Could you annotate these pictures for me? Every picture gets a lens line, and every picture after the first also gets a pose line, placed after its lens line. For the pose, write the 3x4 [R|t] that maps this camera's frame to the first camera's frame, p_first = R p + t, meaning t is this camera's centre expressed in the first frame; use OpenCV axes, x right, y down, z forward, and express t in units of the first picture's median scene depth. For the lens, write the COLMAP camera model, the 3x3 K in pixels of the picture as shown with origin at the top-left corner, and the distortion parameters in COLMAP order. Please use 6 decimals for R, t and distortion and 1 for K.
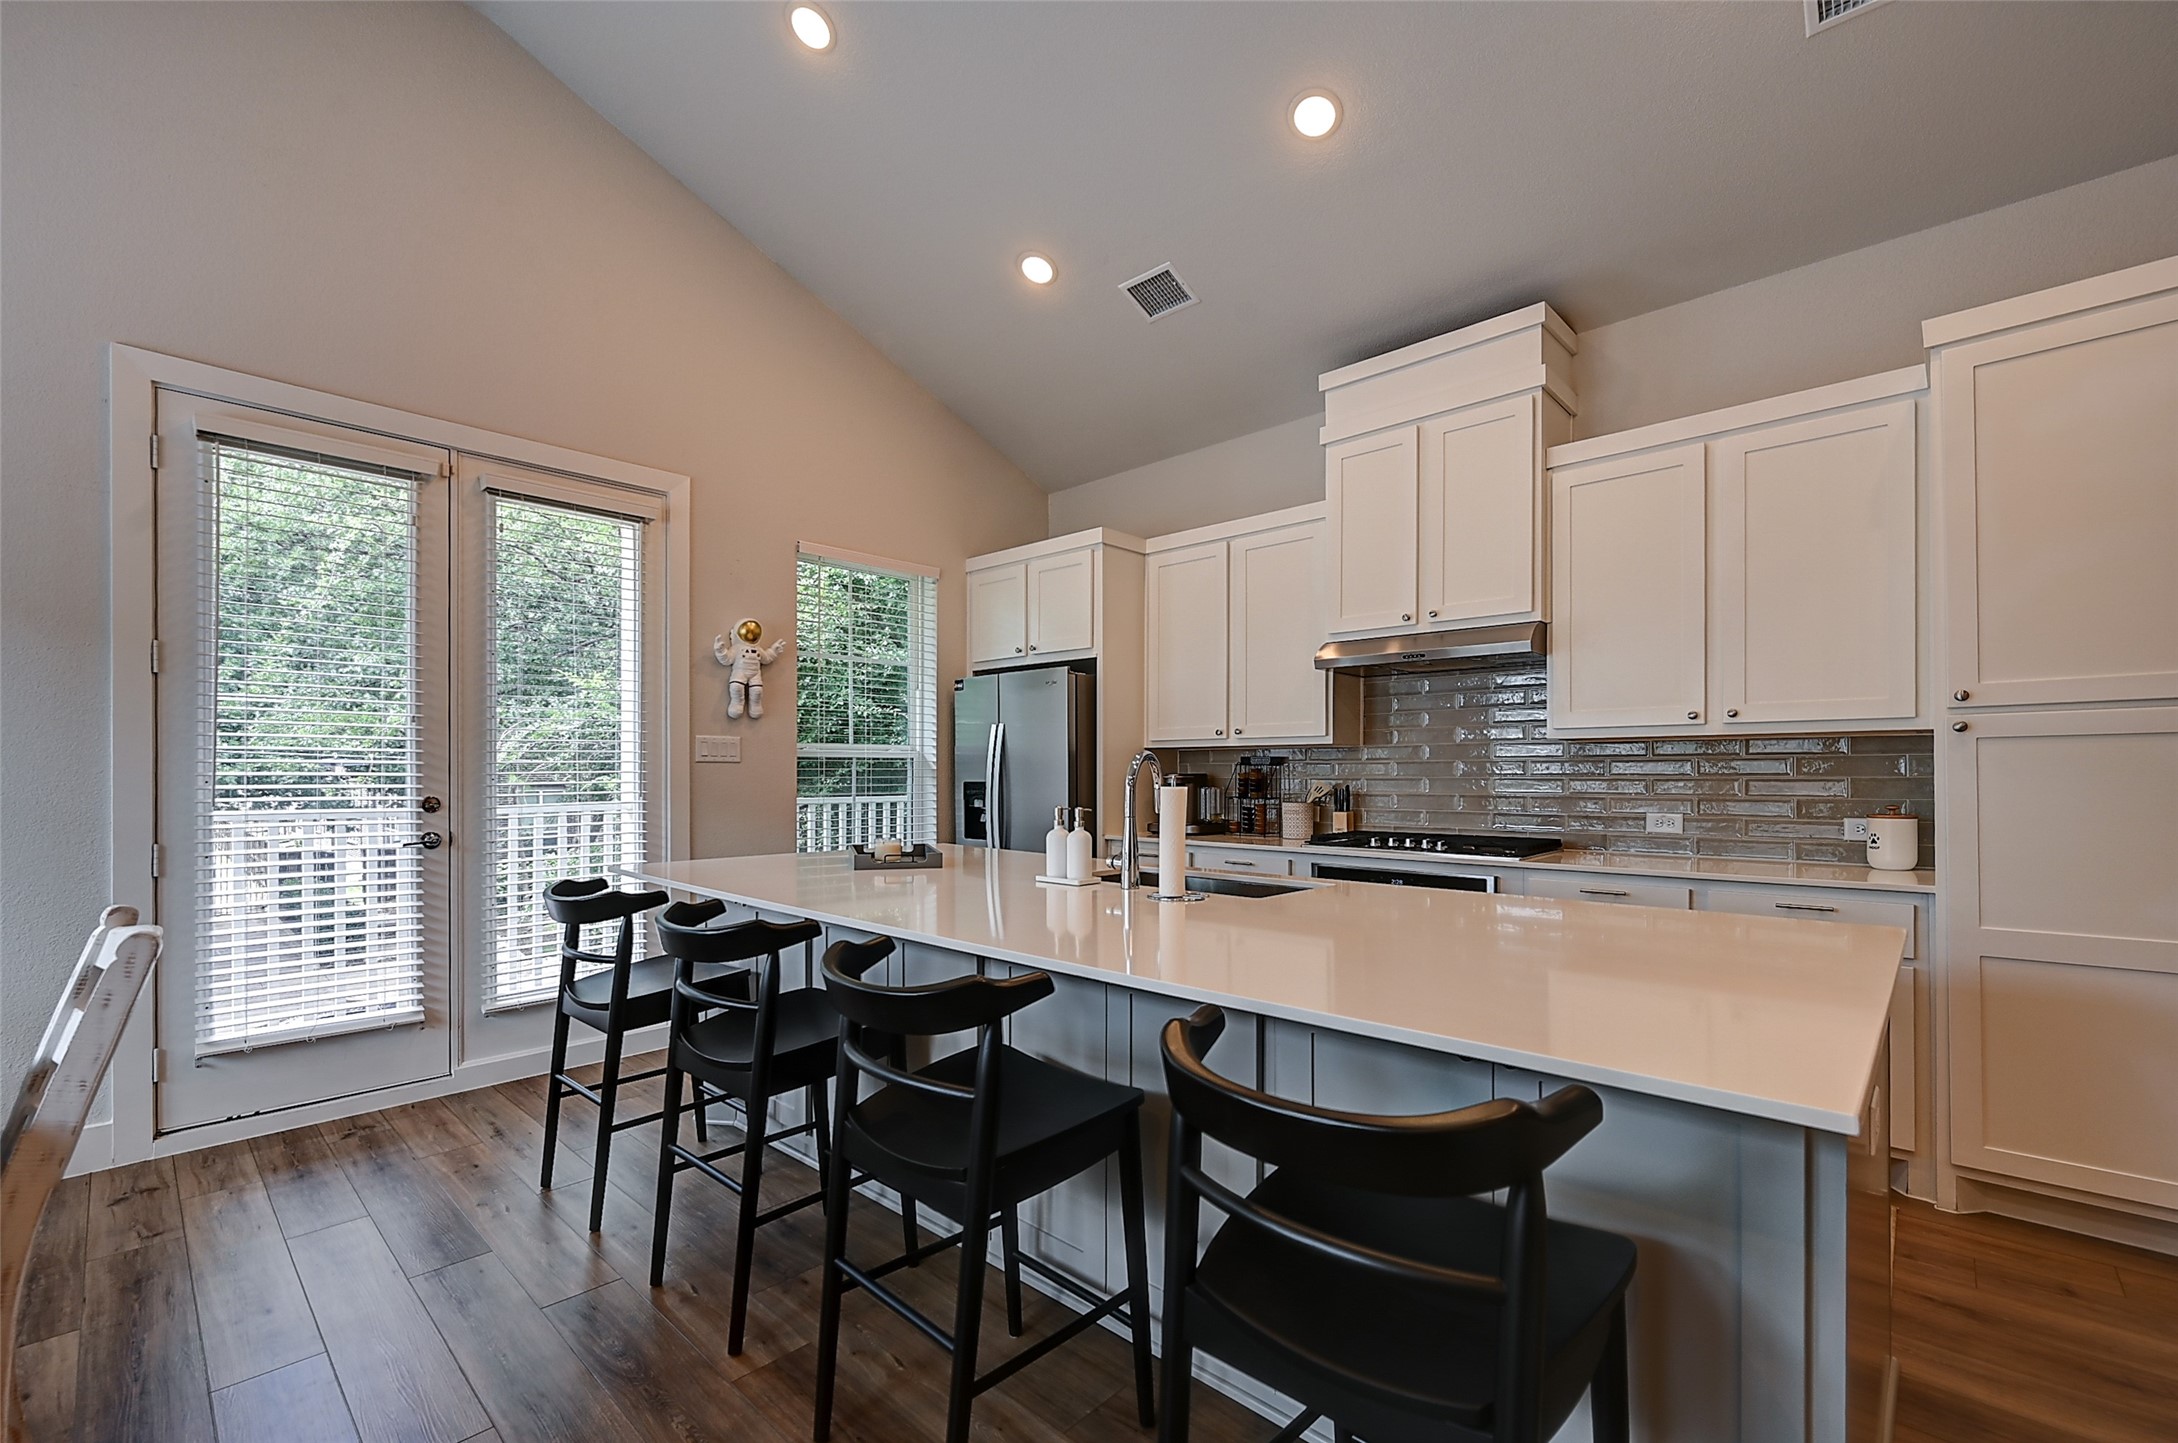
lens RADIAL K [[907.4, 0, 1055.2], [0, 907.4, 770.5], [0, 0, 1]] dist [-0.008582, 0.001281]
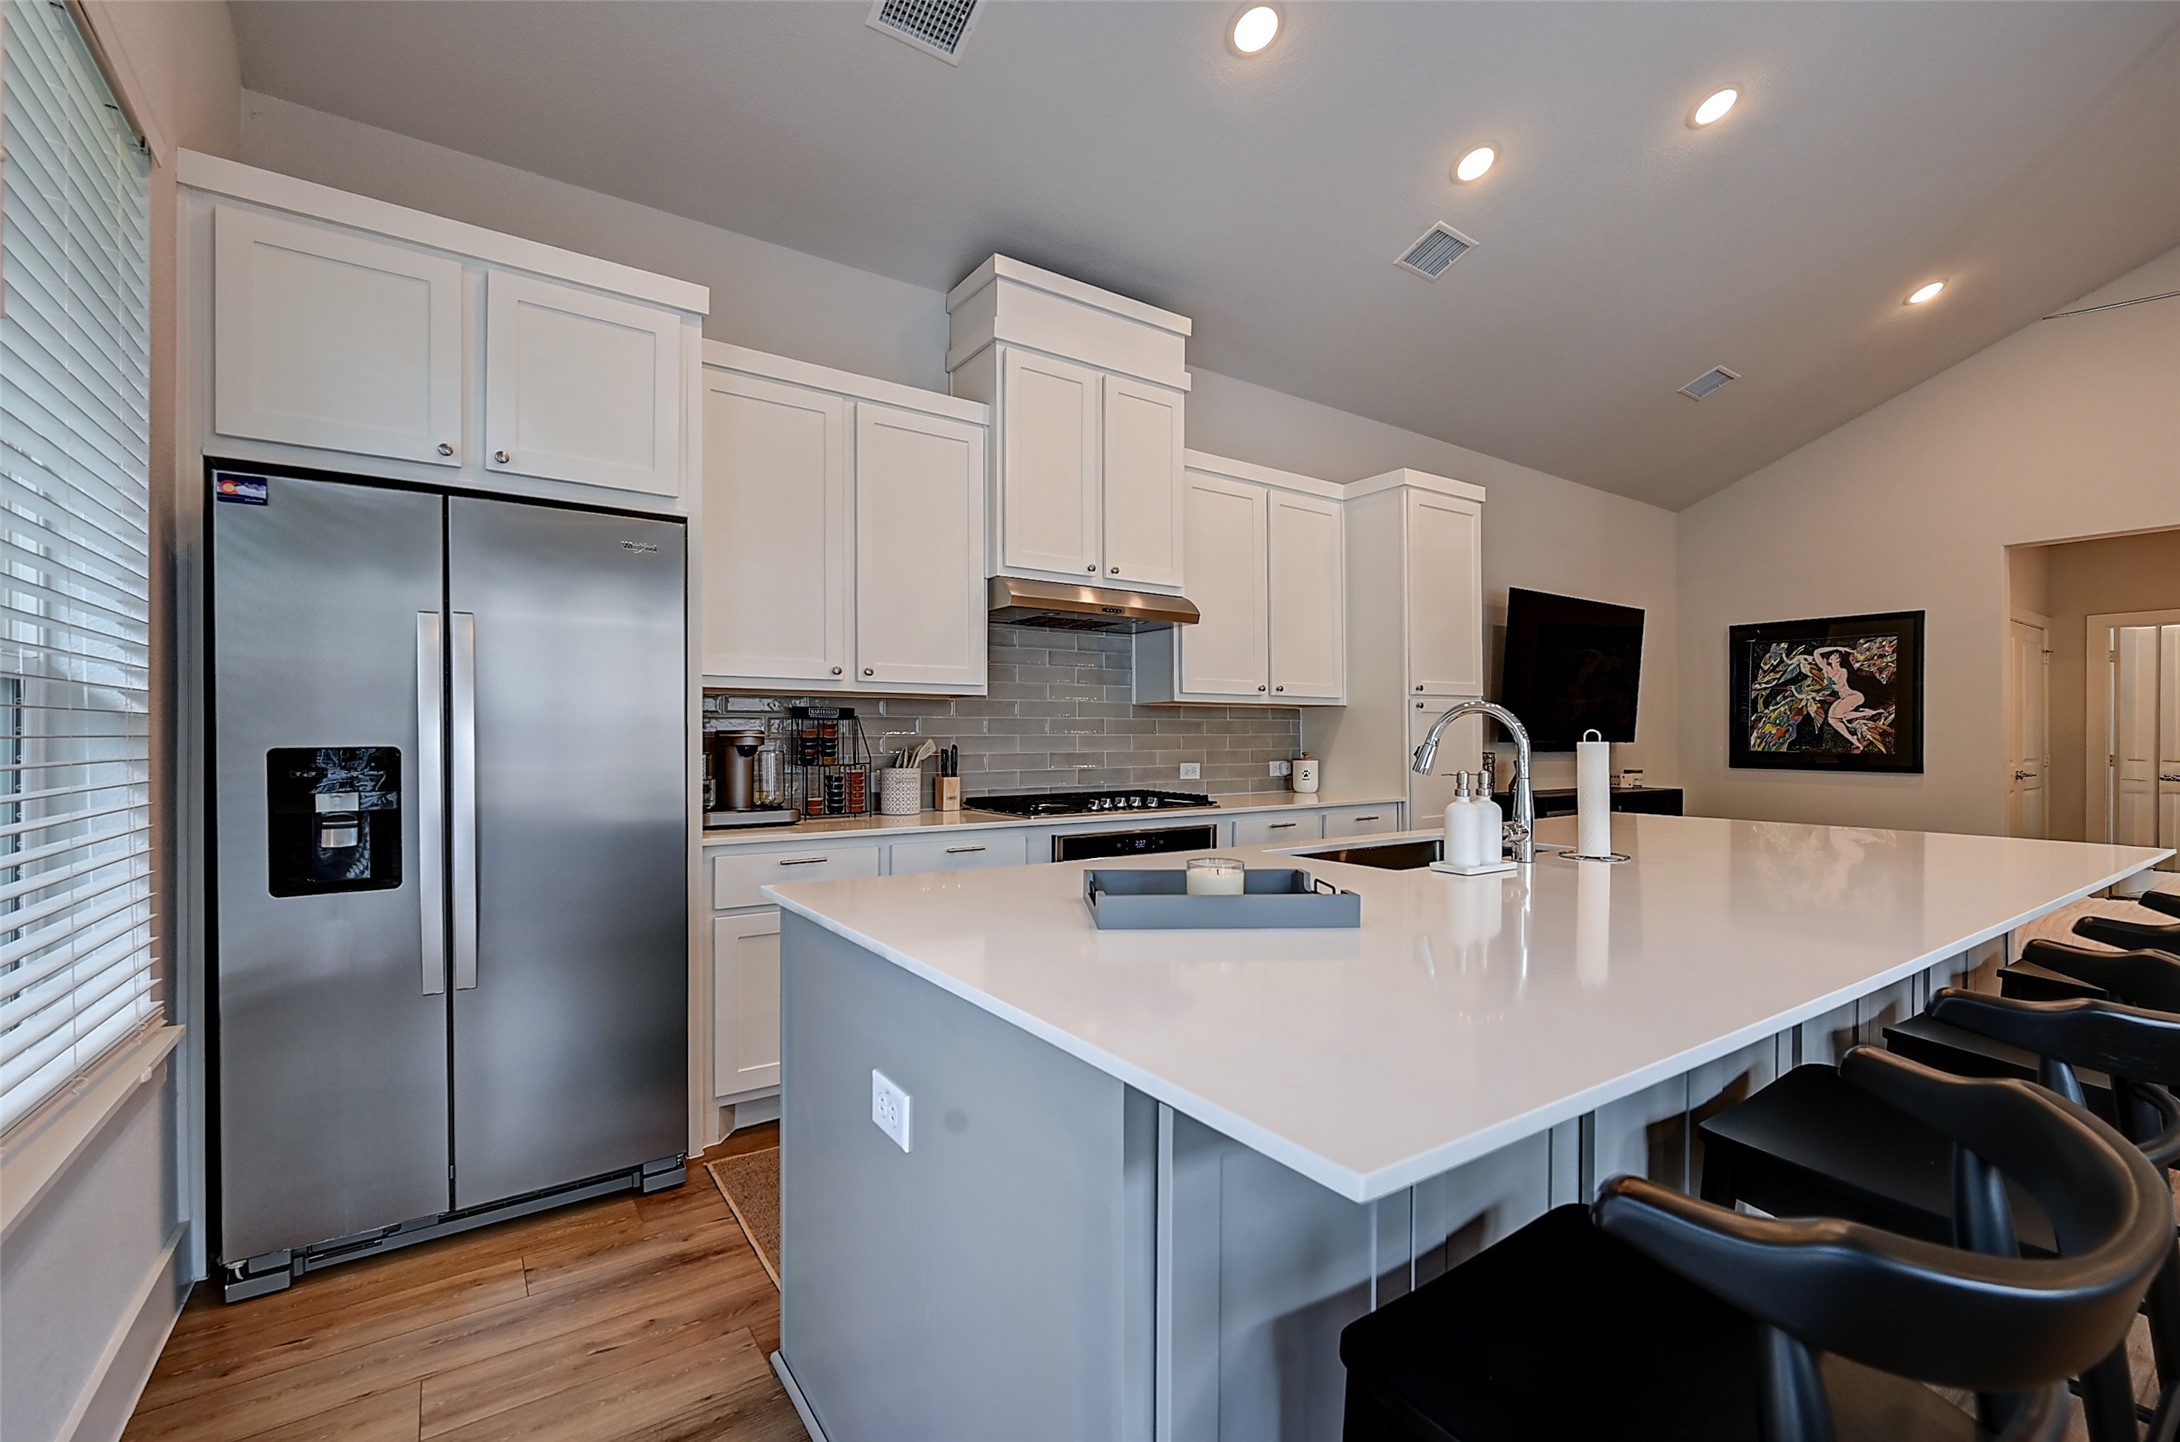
lens RADIAL K [[908.2, 0, 1092.3], [0, 908.2, 741.9], [0, 0, 1]] dist [-0.008582, 0.001281]
pose [[0.196330, -0.004922, 0.980526, -0.583008], [-0.001804, 0.999984, 0.005381, 0.009963], [-0.980536, -0.002825, 0.196318, 0.855642]]
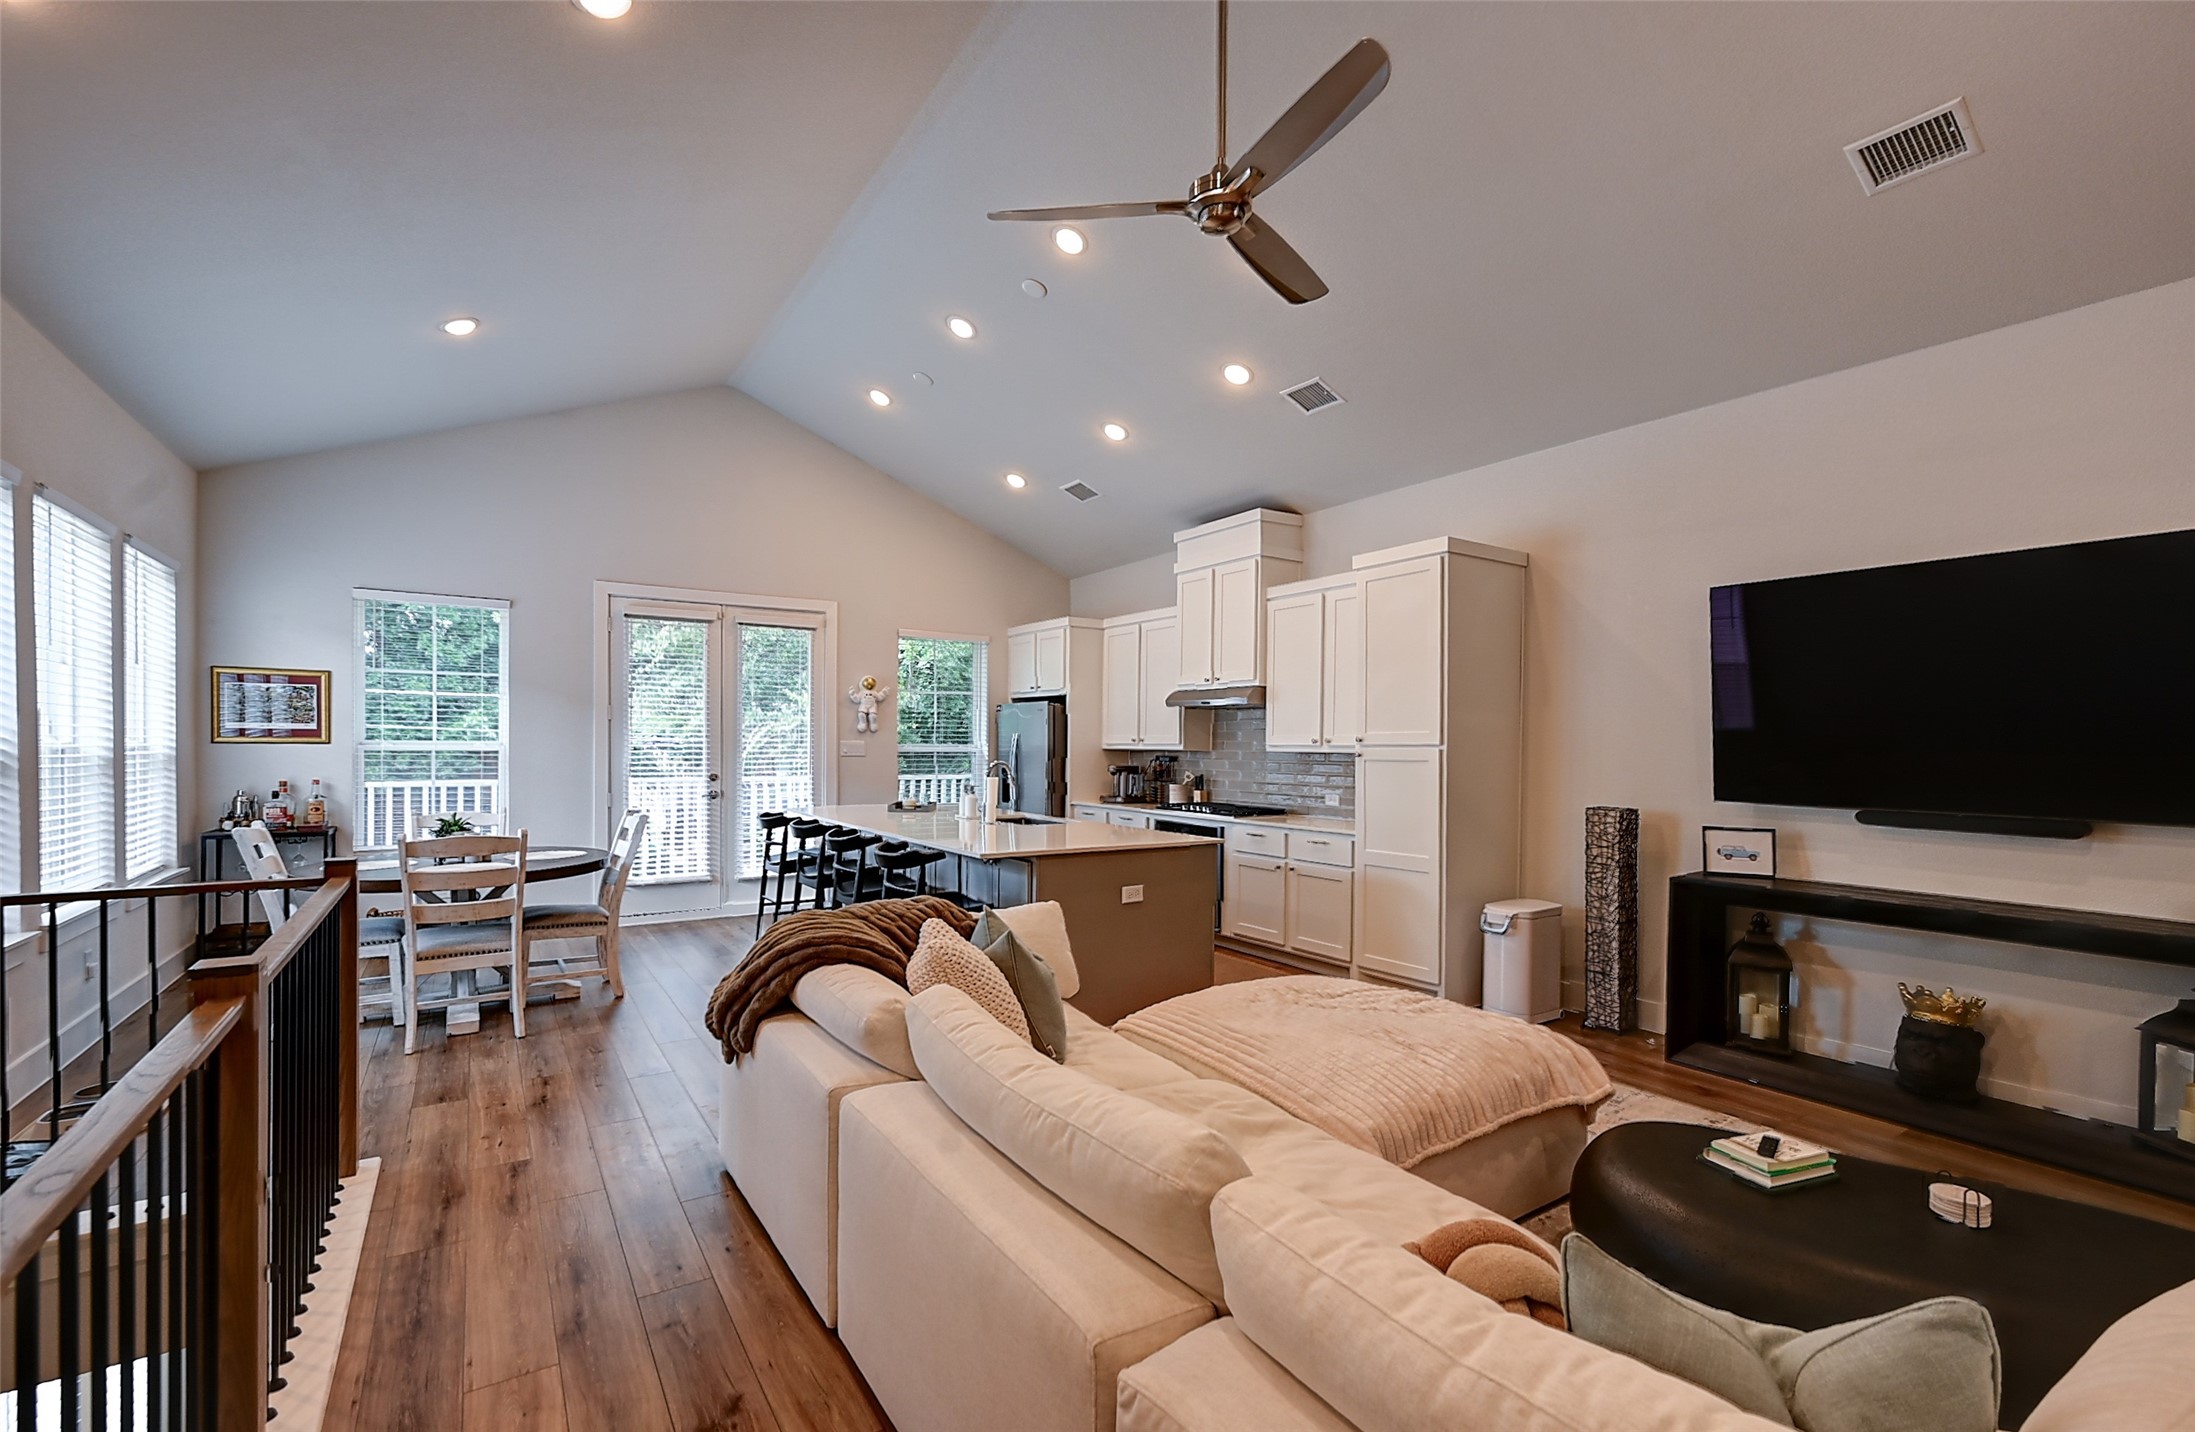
lens RADIAL K [[928.6, 0, 1042.5], [0, 928.6, 759.9], [0, 0, 1]] dist [0.010780, 0.000302]
pose [[0.966680, 0.013586, -0.255627, 0.575283], [-0.009406, 0.999801, 0.017566, -0.045300], [0.255815, -0.014576, 0.966616, -0.857286]]
